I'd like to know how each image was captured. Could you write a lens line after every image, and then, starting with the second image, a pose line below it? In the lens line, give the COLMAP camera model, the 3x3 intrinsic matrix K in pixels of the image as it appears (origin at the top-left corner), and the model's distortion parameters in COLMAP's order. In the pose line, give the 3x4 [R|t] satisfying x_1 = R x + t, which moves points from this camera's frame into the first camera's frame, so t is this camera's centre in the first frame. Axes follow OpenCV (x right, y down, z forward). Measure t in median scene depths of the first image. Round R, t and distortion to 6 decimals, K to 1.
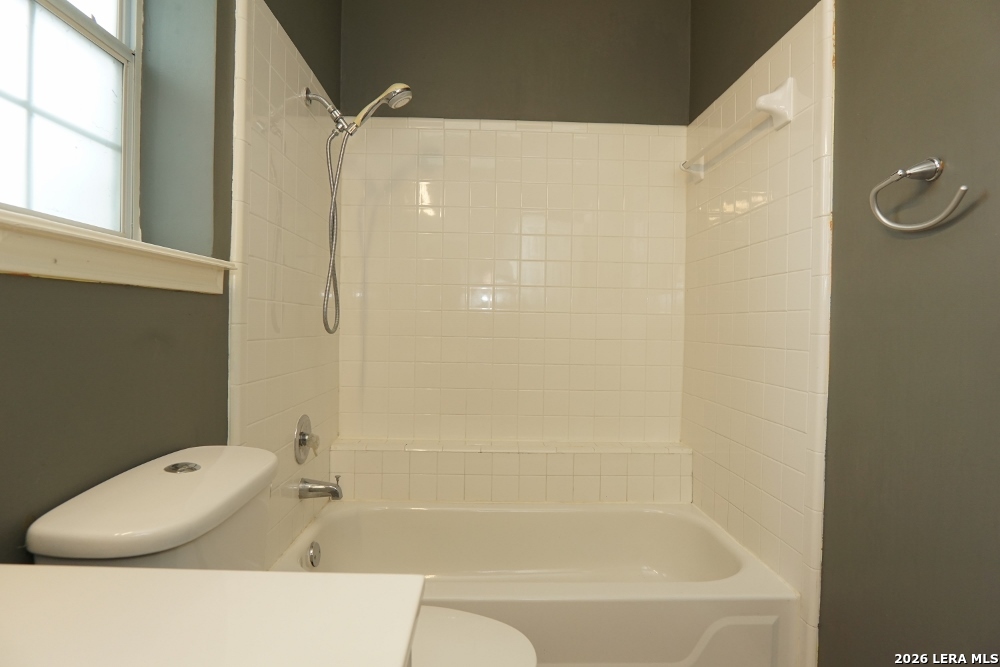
lens RADIAL K [[540.2, 0, 500.0], [0, 540.2, 333.5], [0, 0, 1]] dist [-0.005482, -0.001285]
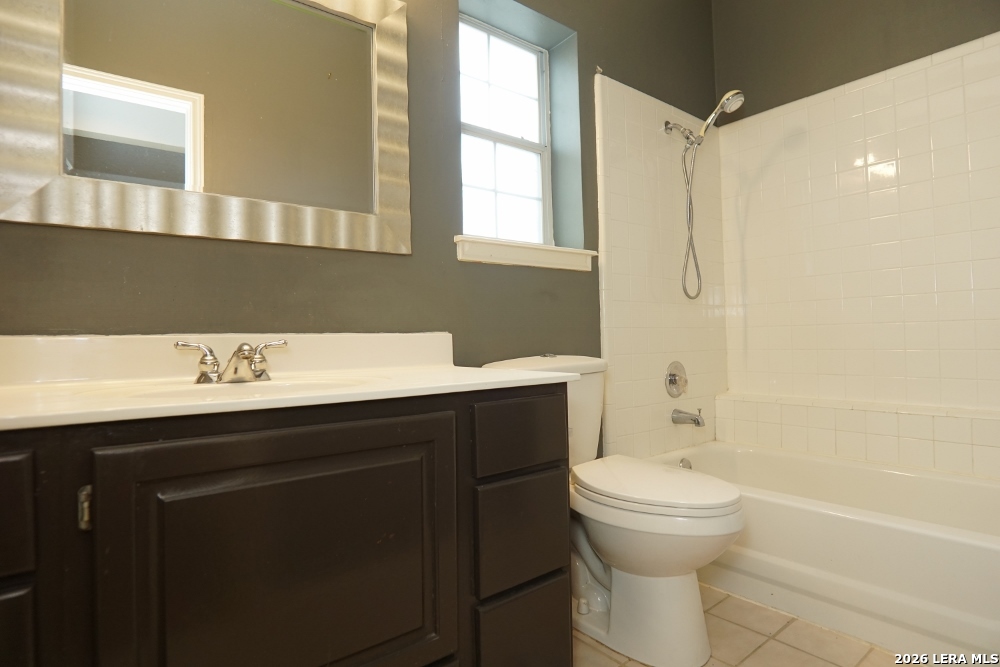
lens RADIAL K [[540.2, 0, 500.0], [0, 540.2, 333.5], [0, 0, 1]] dist [-0.005482, -0.001285]
pose [[0.612280, -0.036474, -0.789799, 0.586252], [0.018458, 0.999322, -0.031841, 0.157738], [0.790425, 0.004918, 0.612539, -0.226952]]
